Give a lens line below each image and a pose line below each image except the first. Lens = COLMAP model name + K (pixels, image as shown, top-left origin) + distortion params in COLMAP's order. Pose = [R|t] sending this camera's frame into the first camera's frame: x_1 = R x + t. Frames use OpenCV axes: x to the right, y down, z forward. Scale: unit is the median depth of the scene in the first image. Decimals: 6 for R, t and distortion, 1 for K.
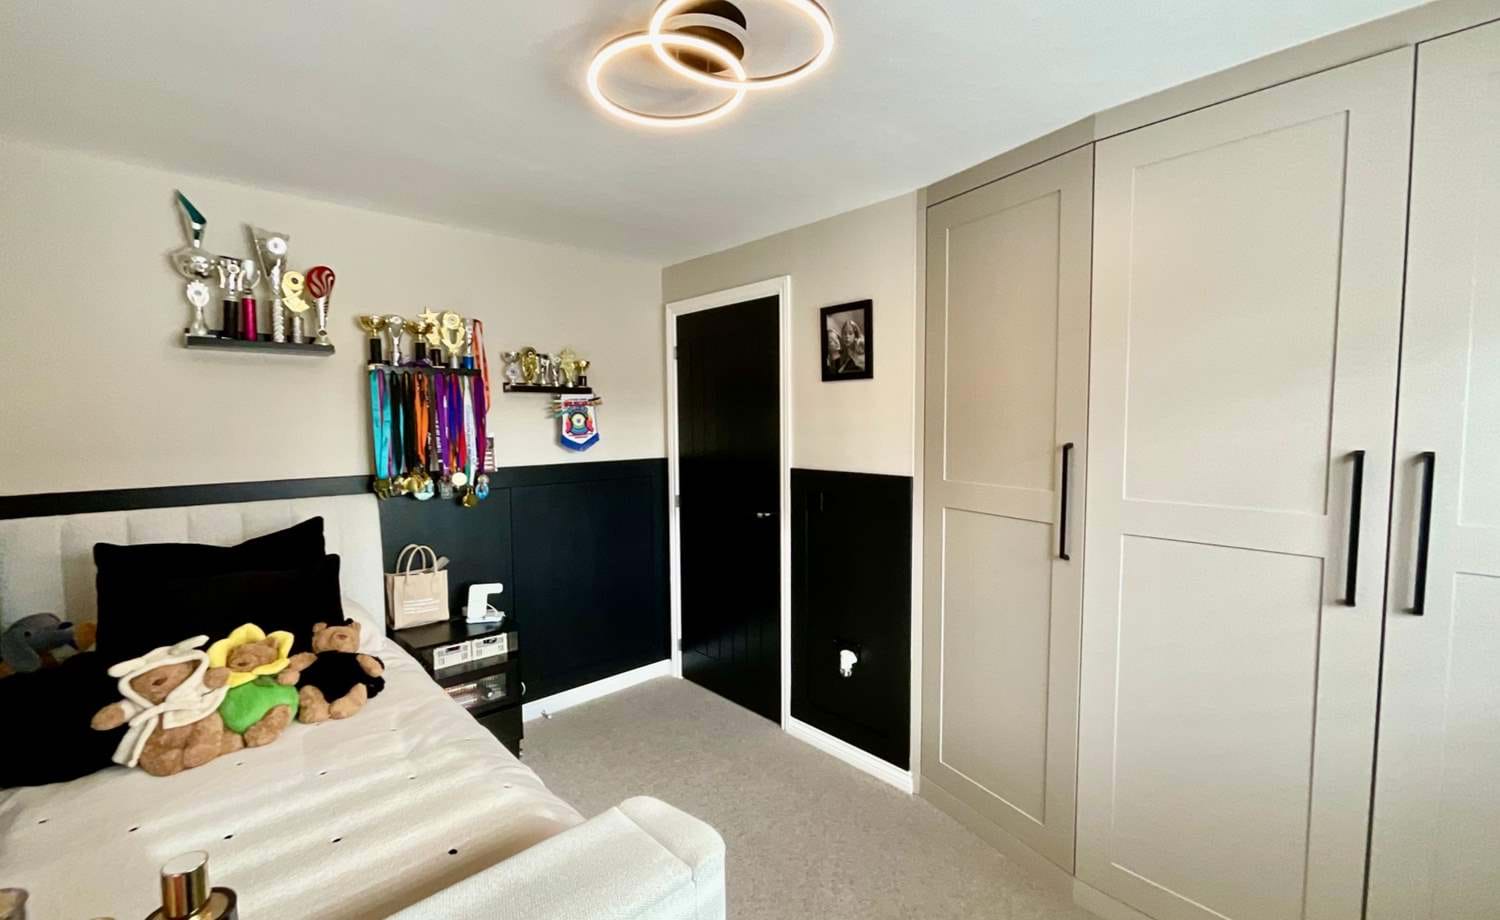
lens RADIAL K [[621.0, 0, 750.0], [0, 621.0, 460.0], [0, 0, 1]] dist [0.000807, -0.000548]
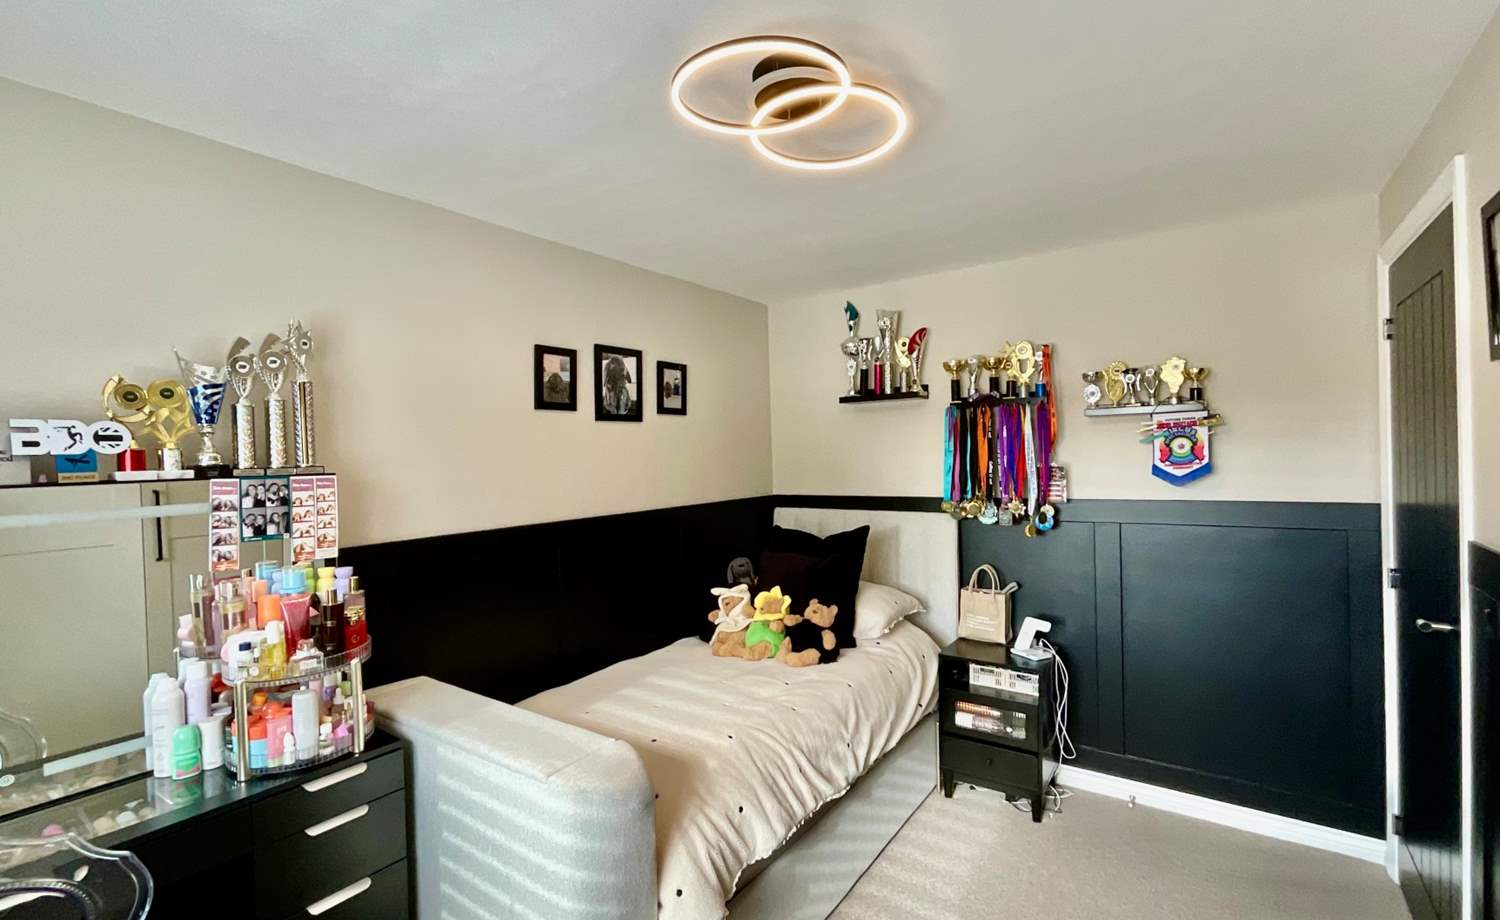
lens RADIAL K [[656.3, 0, 760.6], [0, 656.3, 459.7], [0, 0, 1]] dist [0.003023, 0.000242]
pose [[0.223238, 0.008942, -0.974723, 0.483773], [-0.038503, 0.999258, 0.000349, -0.031595], [0.974003, 0.037452, 0.223417, 0.361735]]
